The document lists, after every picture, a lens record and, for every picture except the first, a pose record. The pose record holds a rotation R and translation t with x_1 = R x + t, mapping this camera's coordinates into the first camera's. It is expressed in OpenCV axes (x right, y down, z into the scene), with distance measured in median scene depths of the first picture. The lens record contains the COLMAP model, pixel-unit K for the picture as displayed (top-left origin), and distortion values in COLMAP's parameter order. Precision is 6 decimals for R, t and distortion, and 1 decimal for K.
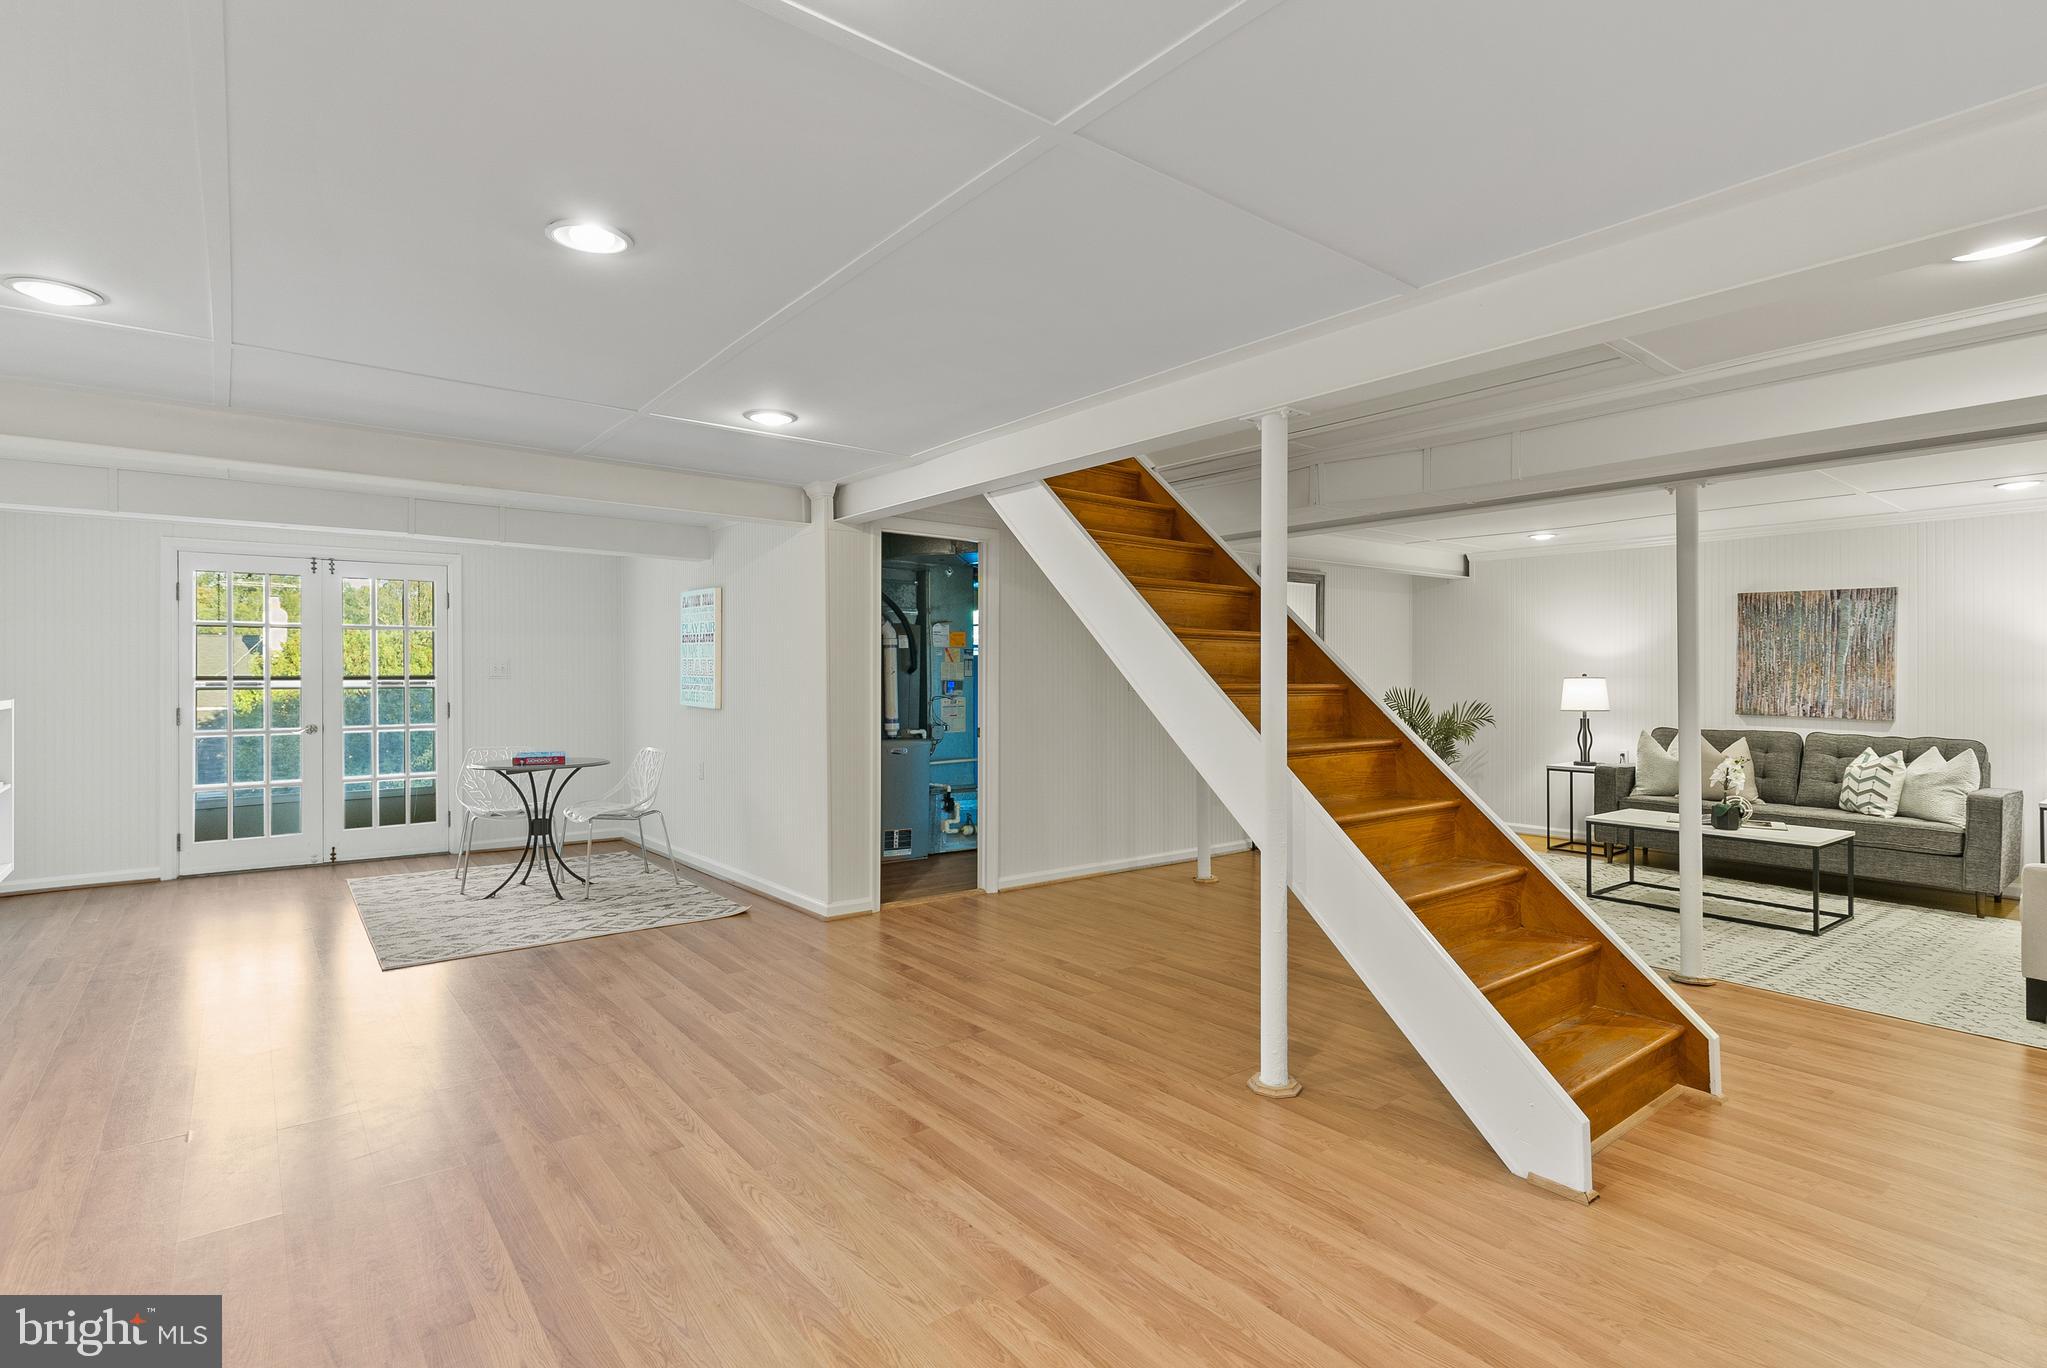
lens RADIAL K [[992.5, 0, 1020.0], [0, 992.5, 668.8], [0, 0, 1]] dist [0.003107, 0.000899]
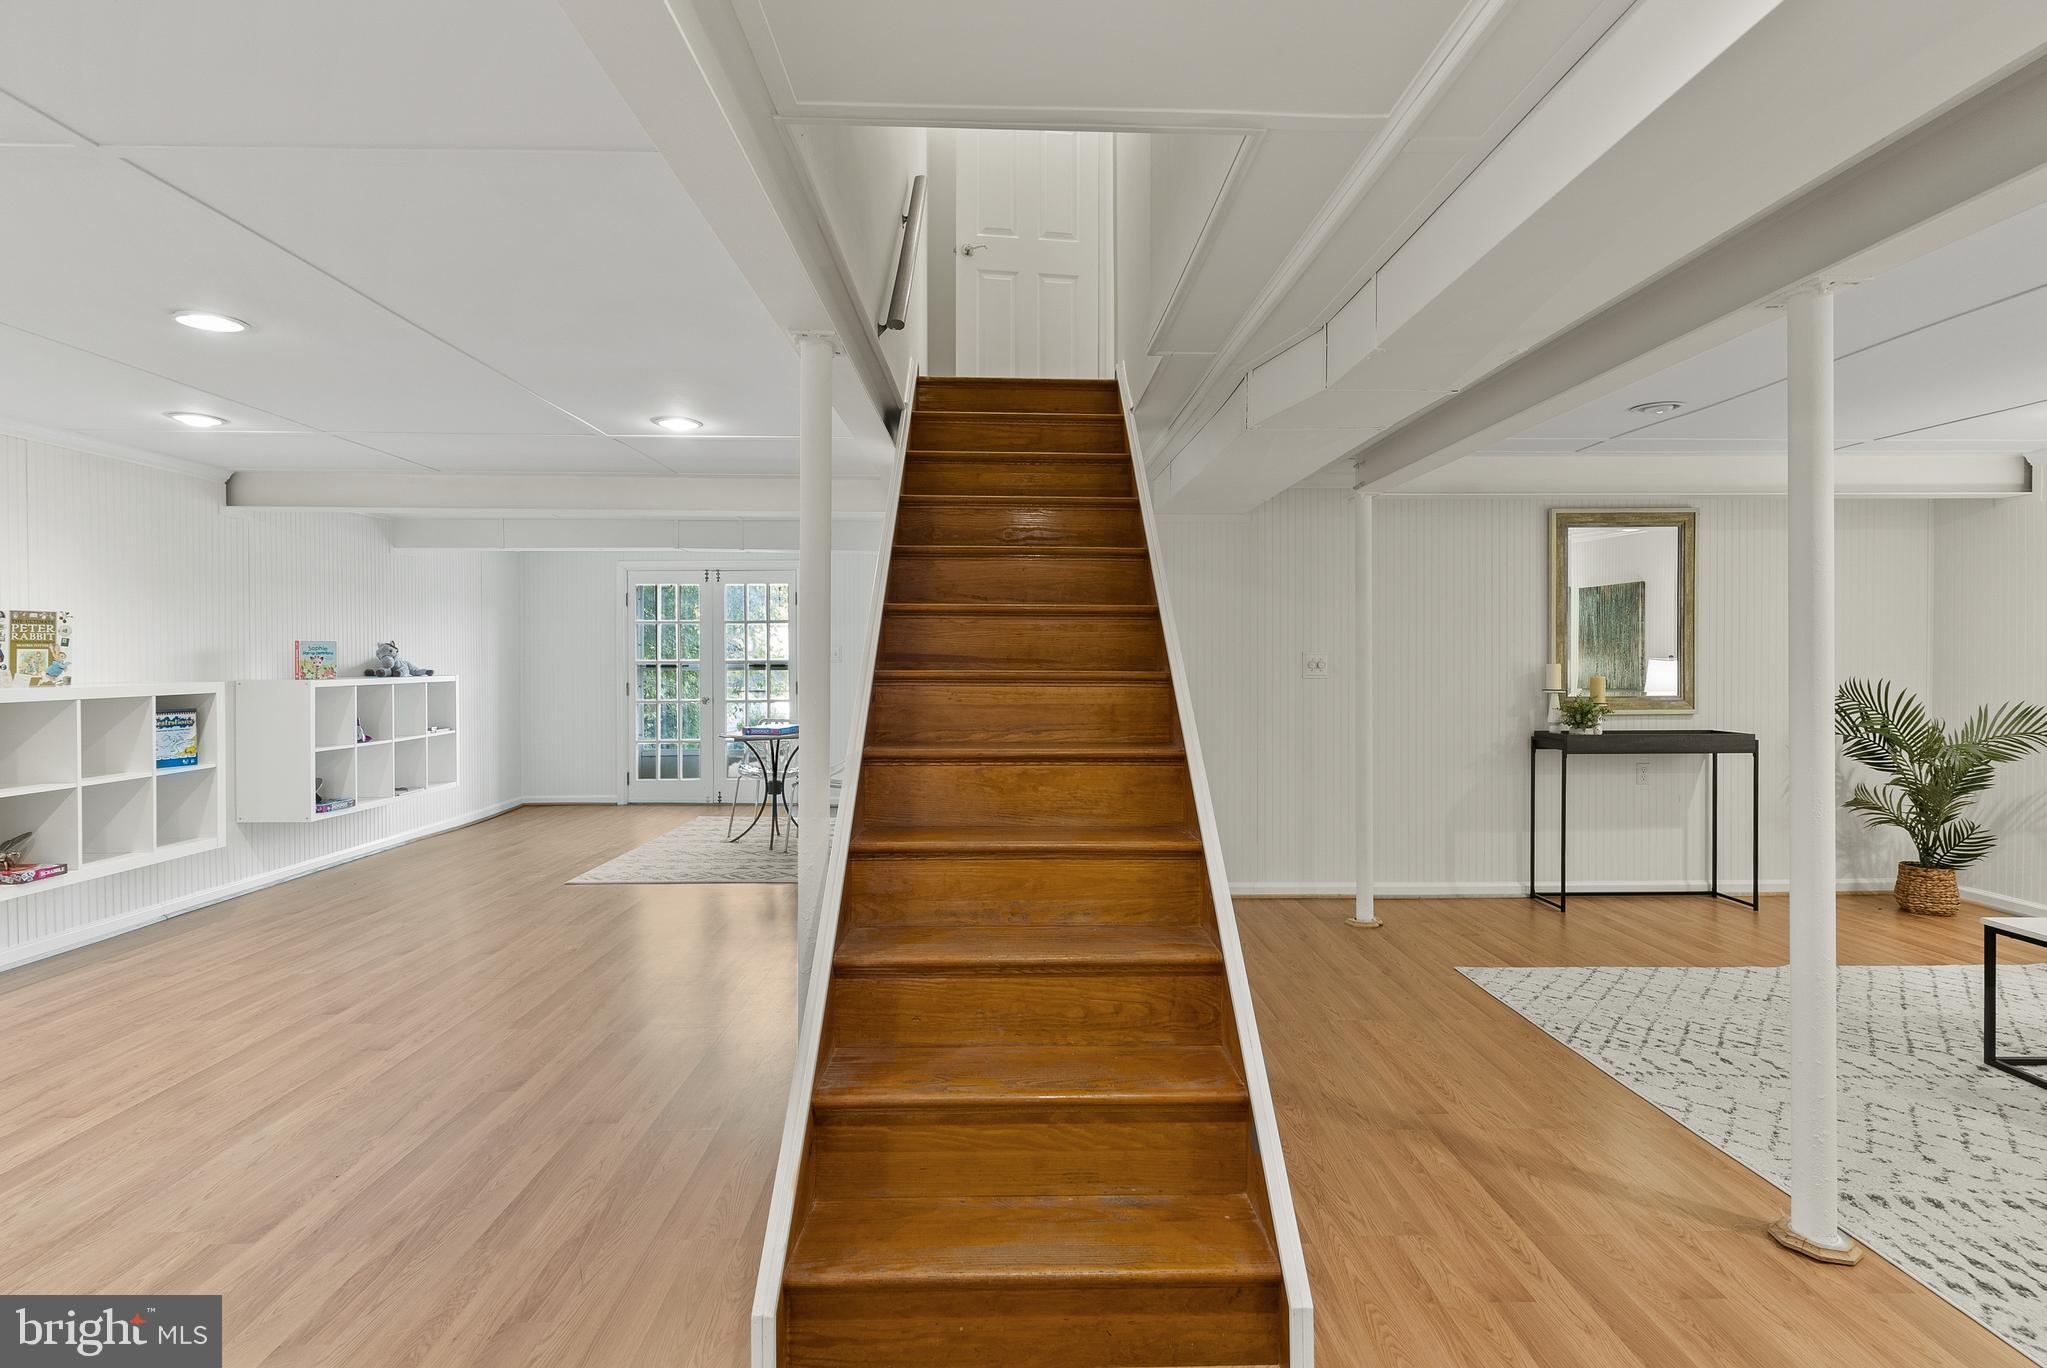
lens RADIAL K [[992.5, 0, 1023.1], [0, 992.5, 665.4], [0, 0, 1]] dist [0.003107, 0.000899]
pose [[0.797469, 0.003848, -0.603347, 0.438318], [0.003685, 0.999930, 0.011248, 0.001308], [0.603348, -0.011193, 0.797399, 0.222572]]
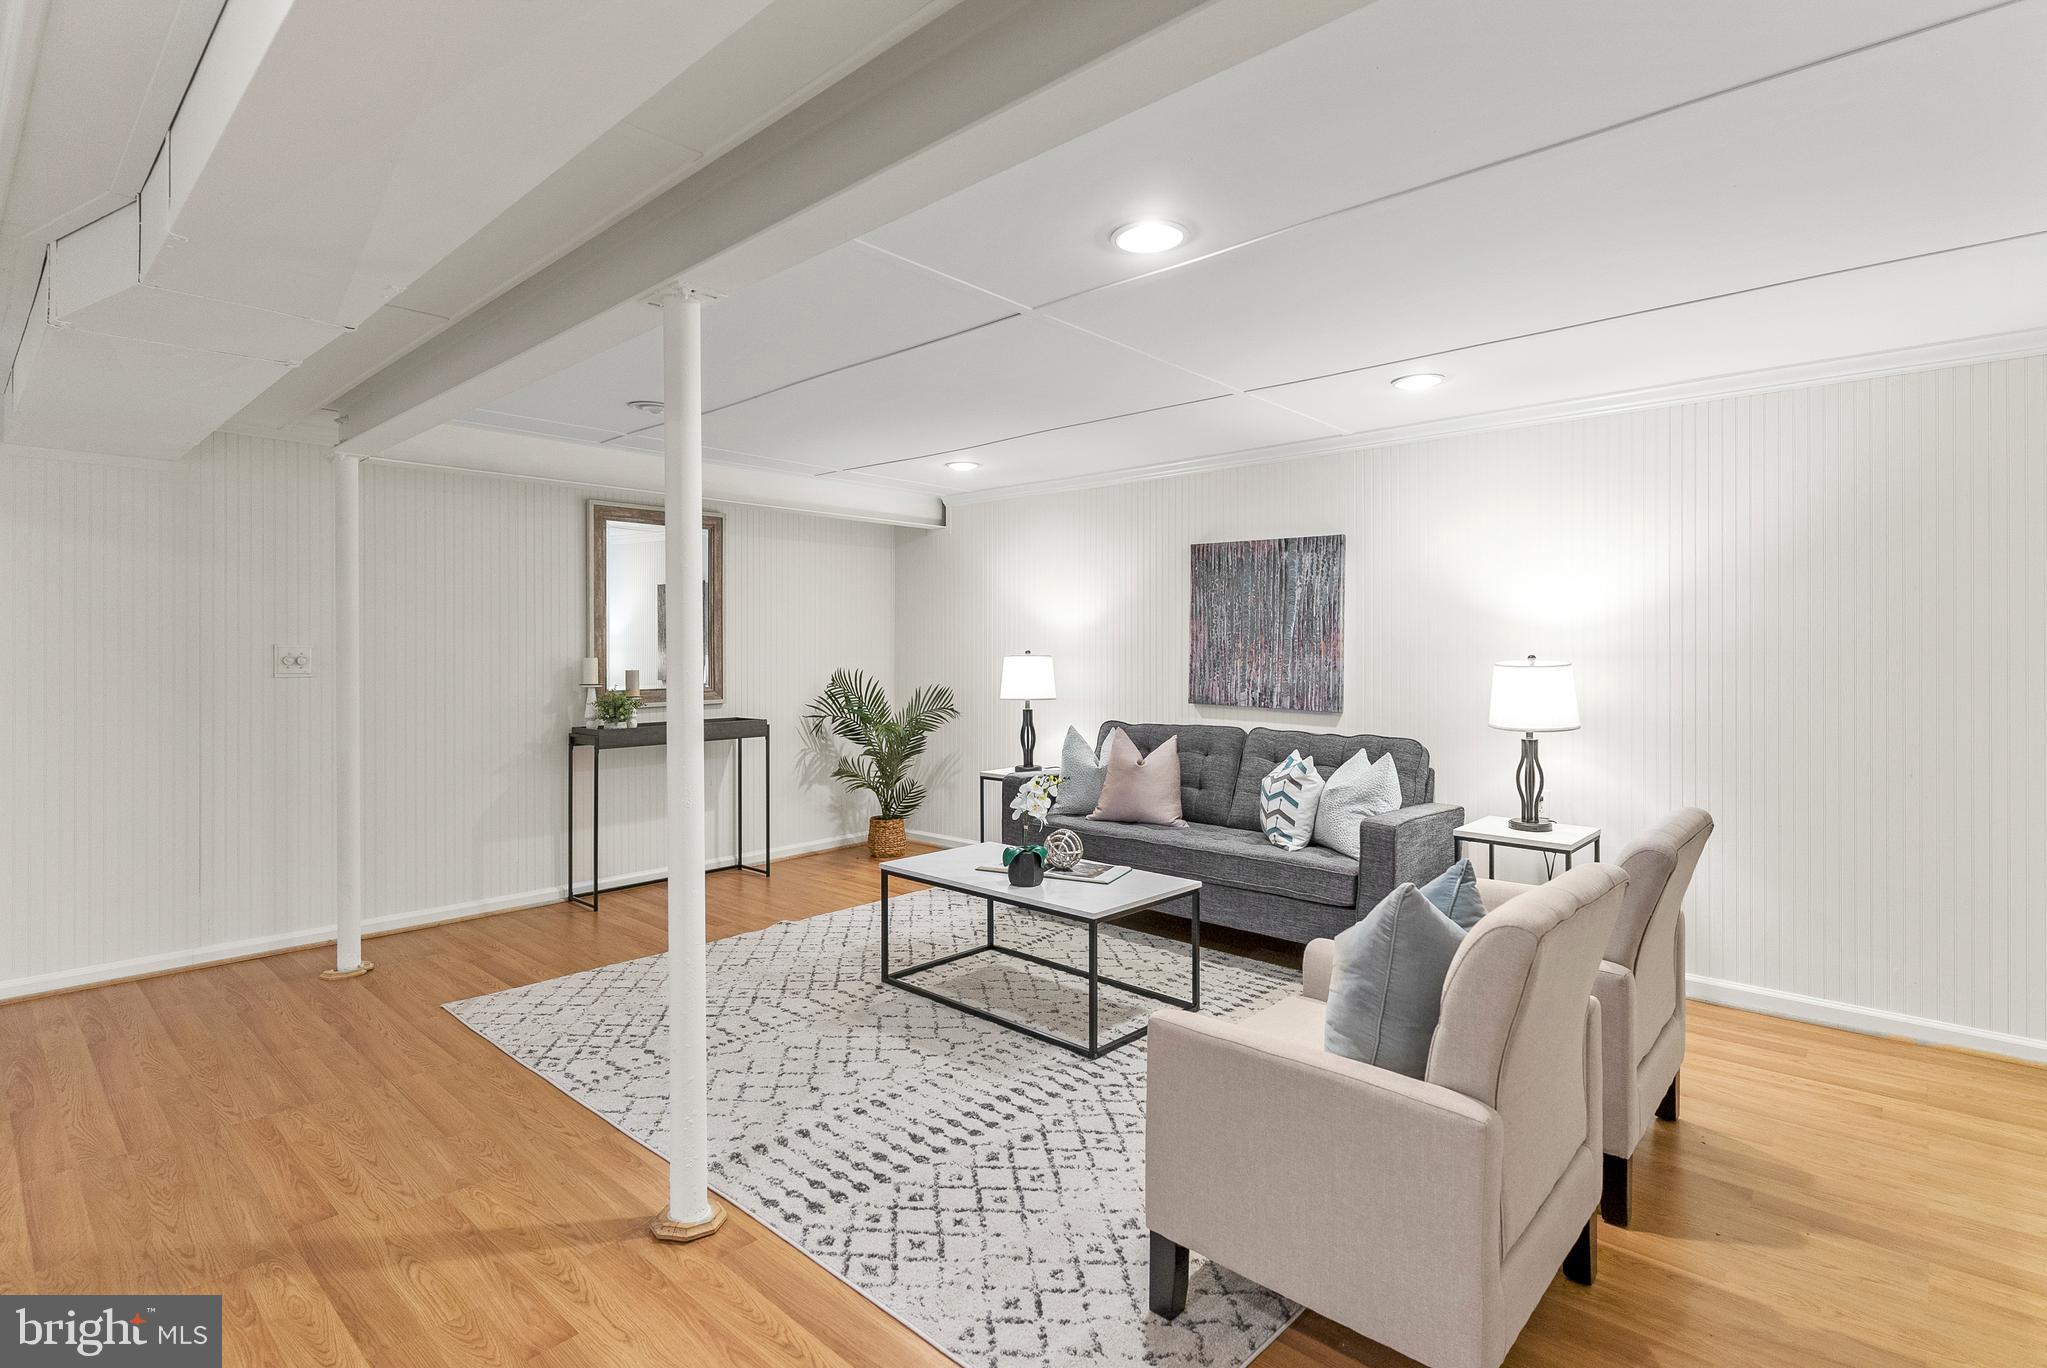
lens RADIAL K [[992.5, 0, 1024.7], [0, 992.5, 637.8], [0, 0, 1]] dist [0.003107, 0.000899]
pose [[0.986483, 0.000443, 0.163861, 0.509210], [0.001038, 0.999959, -0.008953, 0.002399], [-0.163858, 0.009002, 0.986443, 0.292111]]
